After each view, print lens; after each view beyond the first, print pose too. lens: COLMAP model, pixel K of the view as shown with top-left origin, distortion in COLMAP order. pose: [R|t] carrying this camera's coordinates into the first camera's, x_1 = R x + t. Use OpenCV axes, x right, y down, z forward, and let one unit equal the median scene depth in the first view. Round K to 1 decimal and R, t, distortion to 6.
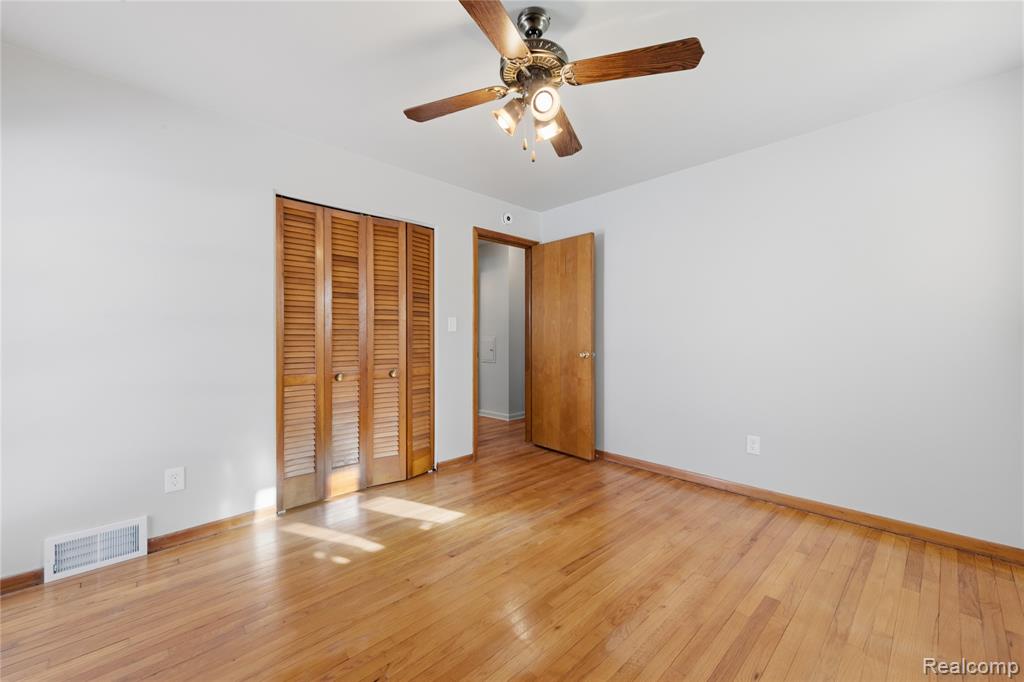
lens RADIAL K [[410.4, 0, 508.2], [0, 410.4, 340.3], [0, 0, 1]] dist [0.018877, -0.006559]
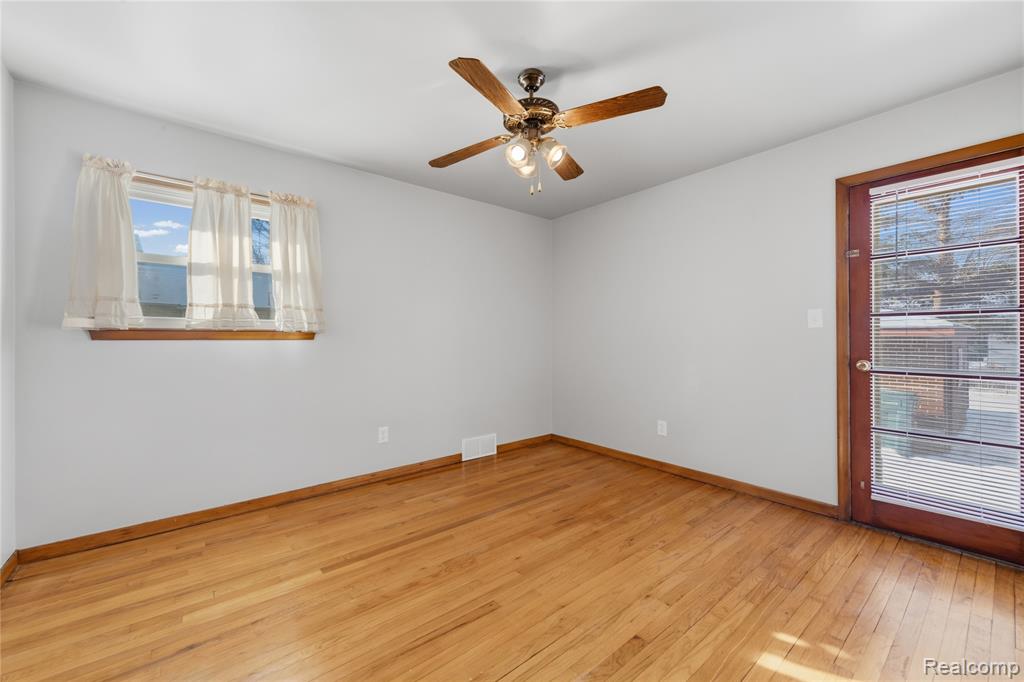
lens RADIAL K [[410.4, 0, 508.2], [0, 410.4, 340.3], [0, 0, 1]] dist [0.018877, -0.006559]
pose [[-0.997282, 0.006269, 0.073408, 0.039178], [0.006953, 0.999935, 0.009073, -0.015778], [-0.073346, 0.009559, -0.997261, 1.995075]]
